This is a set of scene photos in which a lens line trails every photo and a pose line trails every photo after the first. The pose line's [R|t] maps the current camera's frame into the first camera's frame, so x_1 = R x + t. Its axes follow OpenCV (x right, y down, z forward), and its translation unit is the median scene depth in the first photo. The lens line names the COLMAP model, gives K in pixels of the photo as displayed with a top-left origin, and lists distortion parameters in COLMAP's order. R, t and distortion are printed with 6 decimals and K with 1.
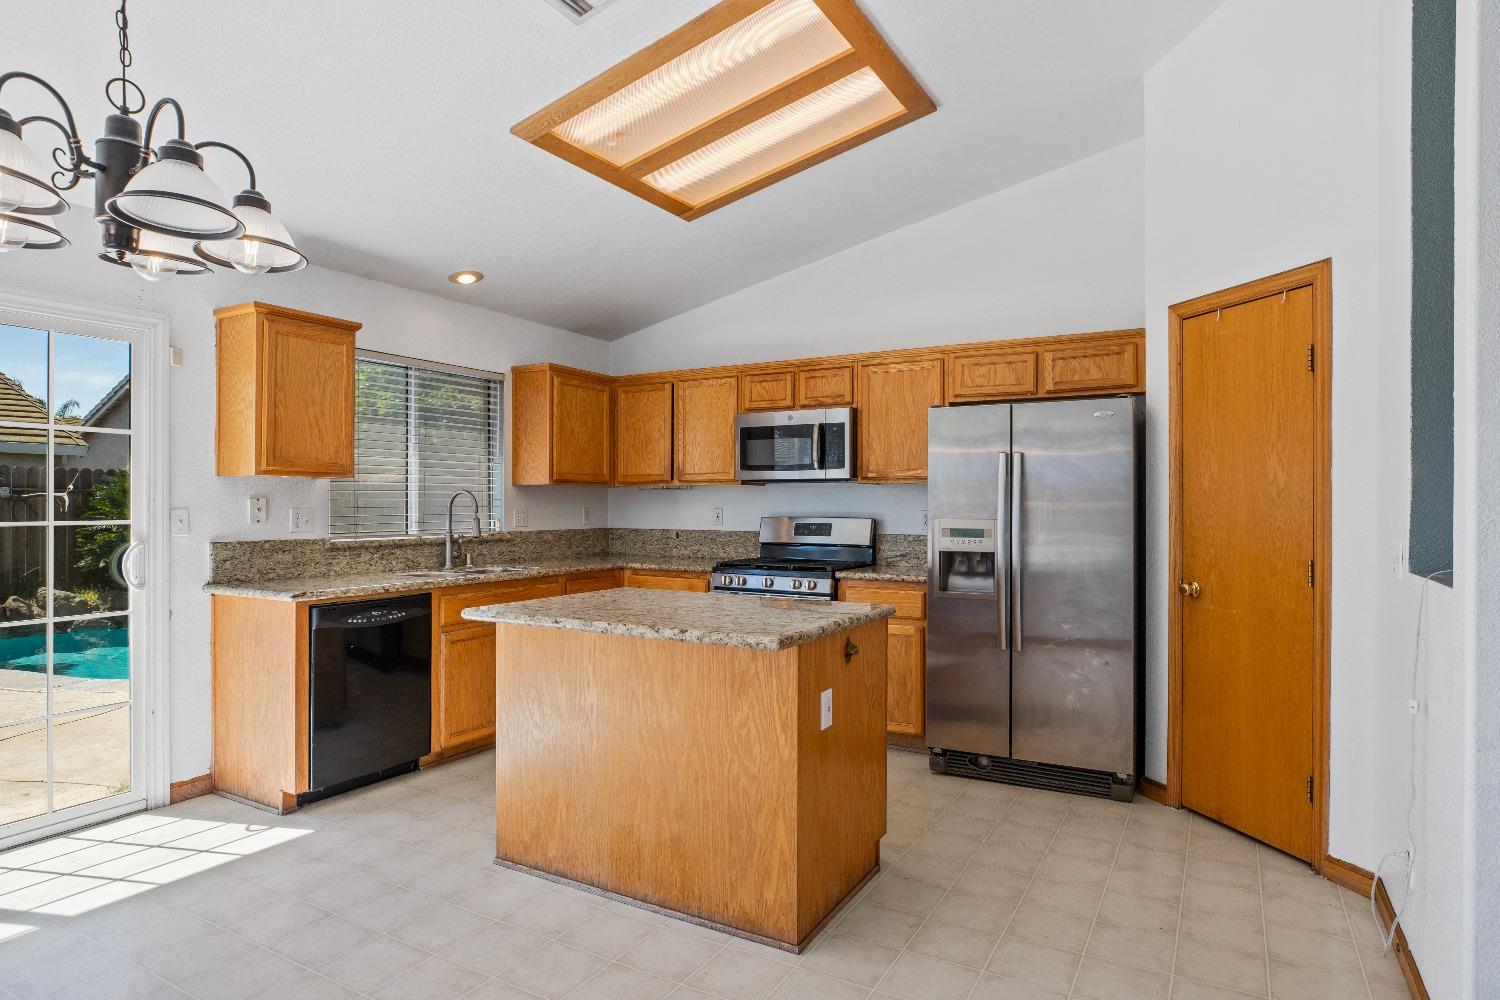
lens RADIAL K [[840.2, 0, 750.0], [0, 840.2, 500.0], [0, 0, 1]] dist [-0.023236, 0.000838]
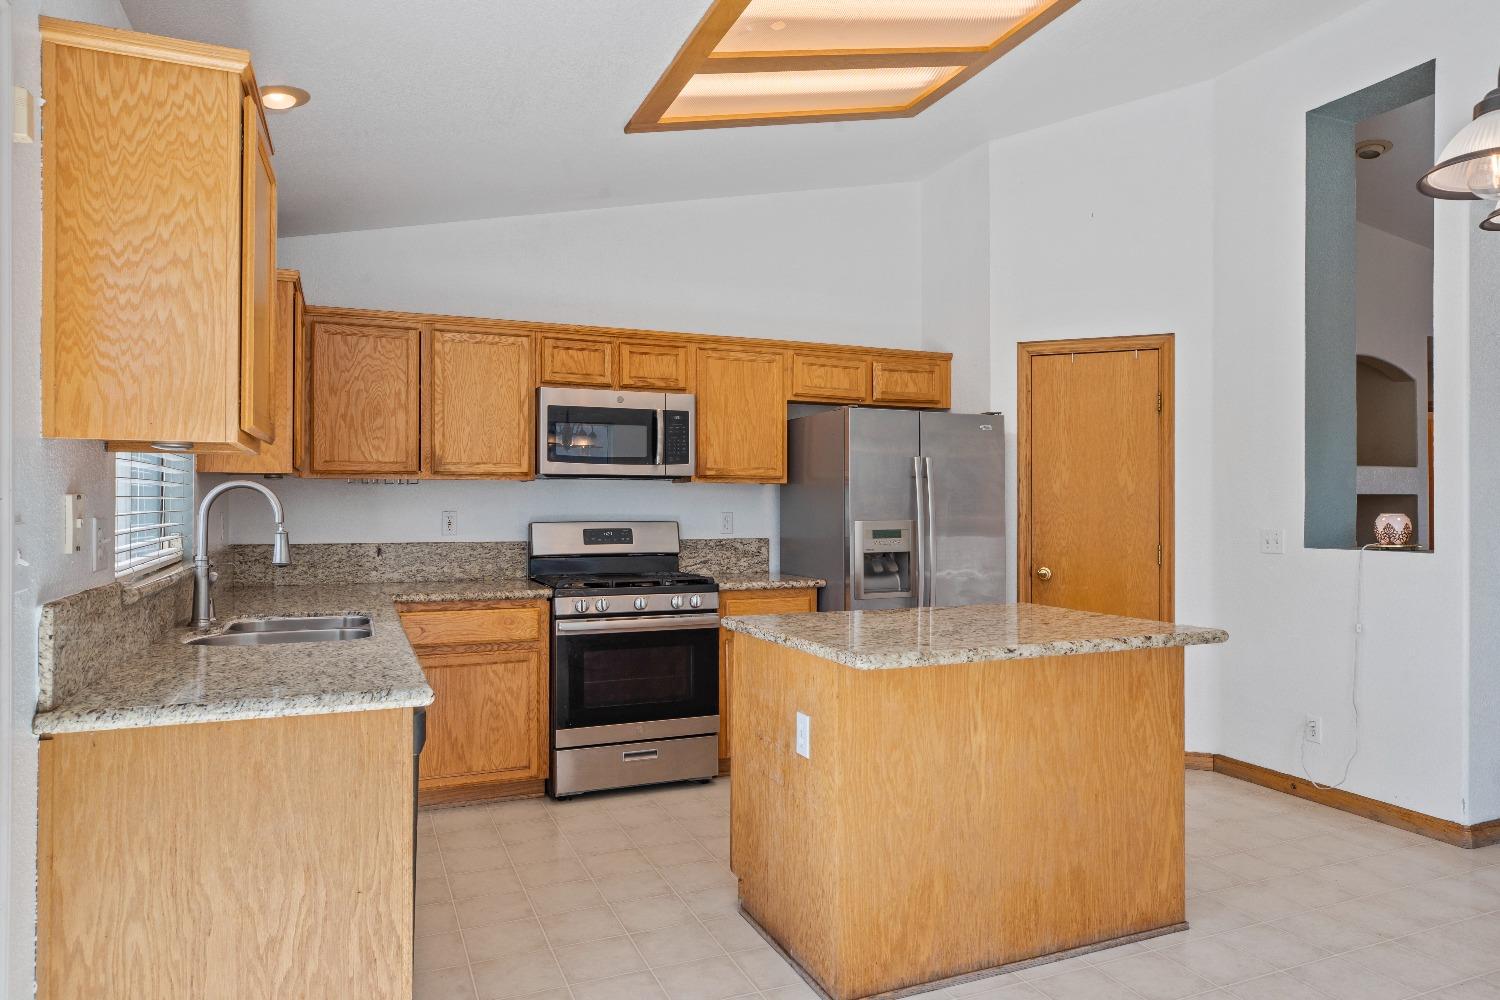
lens RADIAL K [[939.0, 0, 750.0], [0, 939.0, 500.0], [0, 0, 1]] dist [-0.000824, 0.000601]
pose [[0.606950, 0.003338, 0.794733, -0.695649], [-0.003385, 0.999993, -0.001615, 0.000683], [-0.794733, -0.001710, 0.606957, 0.405081]]
